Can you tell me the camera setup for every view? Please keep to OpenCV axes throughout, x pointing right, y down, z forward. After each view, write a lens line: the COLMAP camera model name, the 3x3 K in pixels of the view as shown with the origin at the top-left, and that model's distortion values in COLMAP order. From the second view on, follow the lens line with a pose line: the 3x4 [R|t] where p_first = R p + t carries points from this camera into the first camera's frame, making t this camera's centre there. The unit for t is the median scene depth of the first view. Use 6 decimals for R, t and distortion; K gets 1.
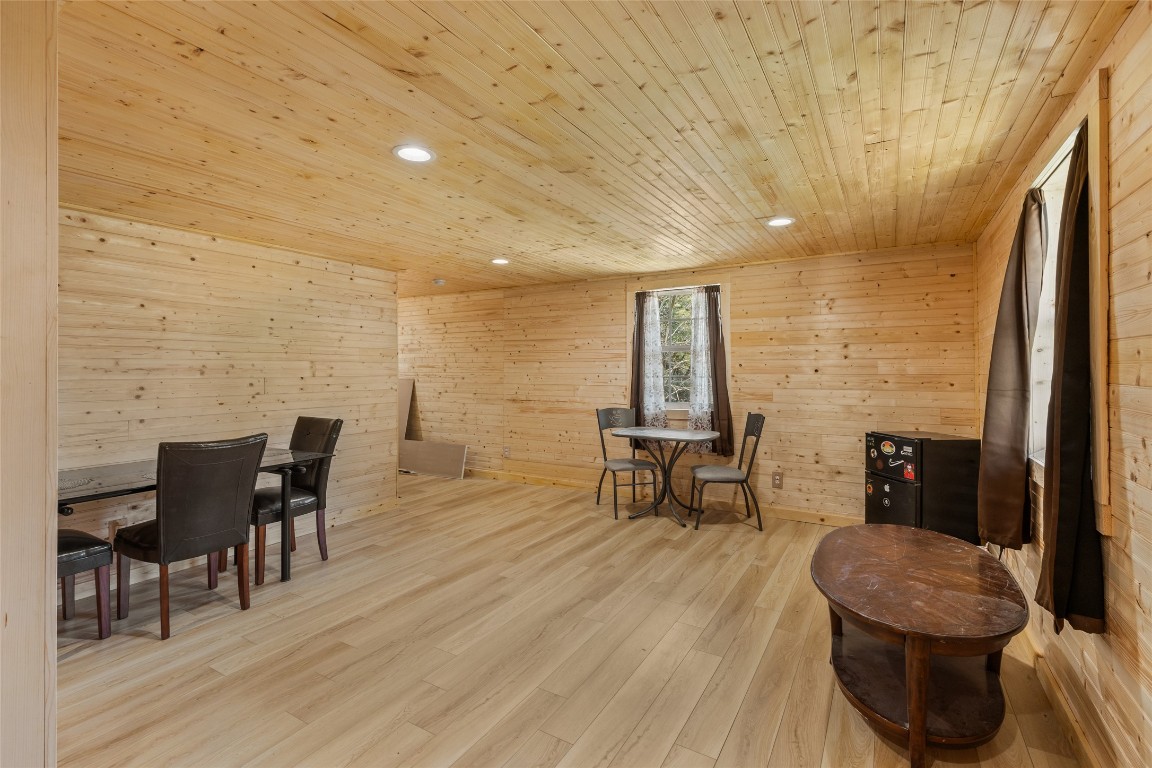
lens RADIAL K [[518.4, 0, 576.9], [0, 518.4, 366.0], [0, 0, 1]] dist [0.003681, -0.000156]
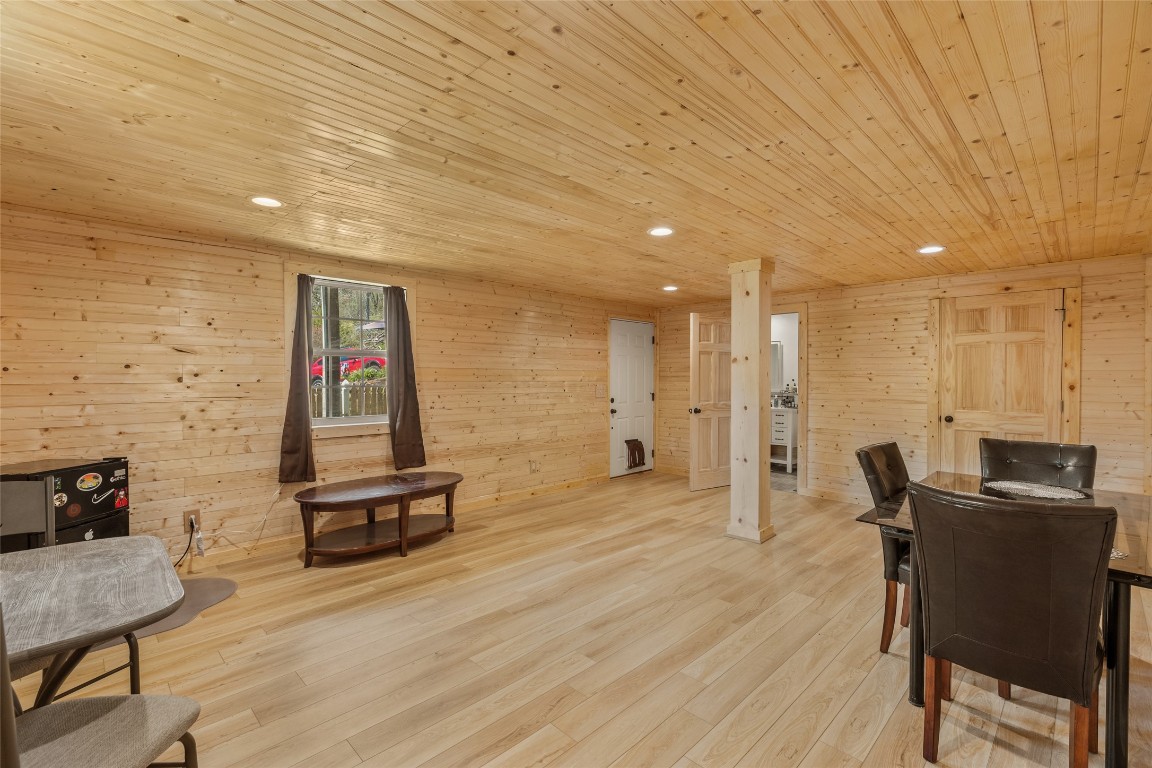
lens RADIAL K [[518.4, 0, 580.8], [0, 518.4, 388.6], [0, 0, 1]] dist [0.003681, -0.000156]
pose [[-0.971182, -0.004648, 0.238296, -0.262031], [0.000091, 0.999802, 0.019876, 0.006098], [-0.238341, 0.019325, -0.970989, 1.476774]]
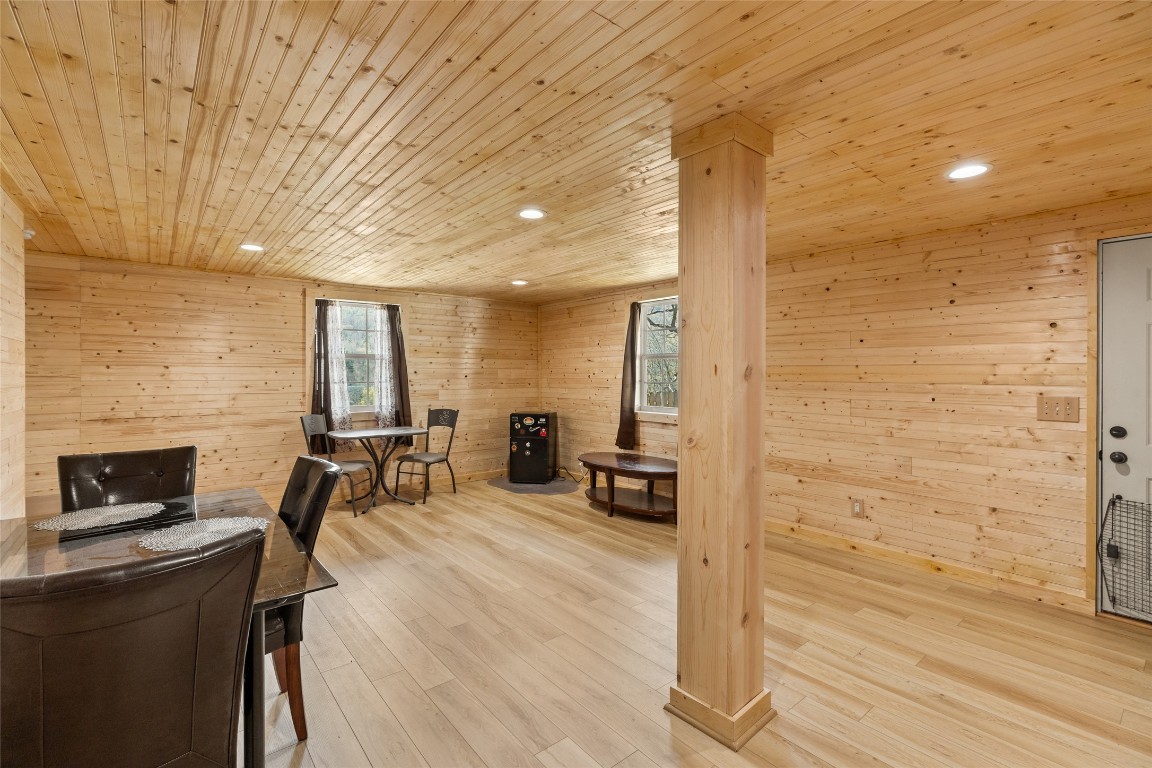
lens RADIAL K [[518.4, 0, 572.1], [0, 518.4, 381.6], [0, 0, 1]] dist [0.003681, -0.000156]
pose [[0.345586, -0.011670, 0.938314, -0.904306], [-0.005102, 0.999885, 0.014315, 0.001613], [-0.938373, -0.009734, 0.345487, 0.260365]]
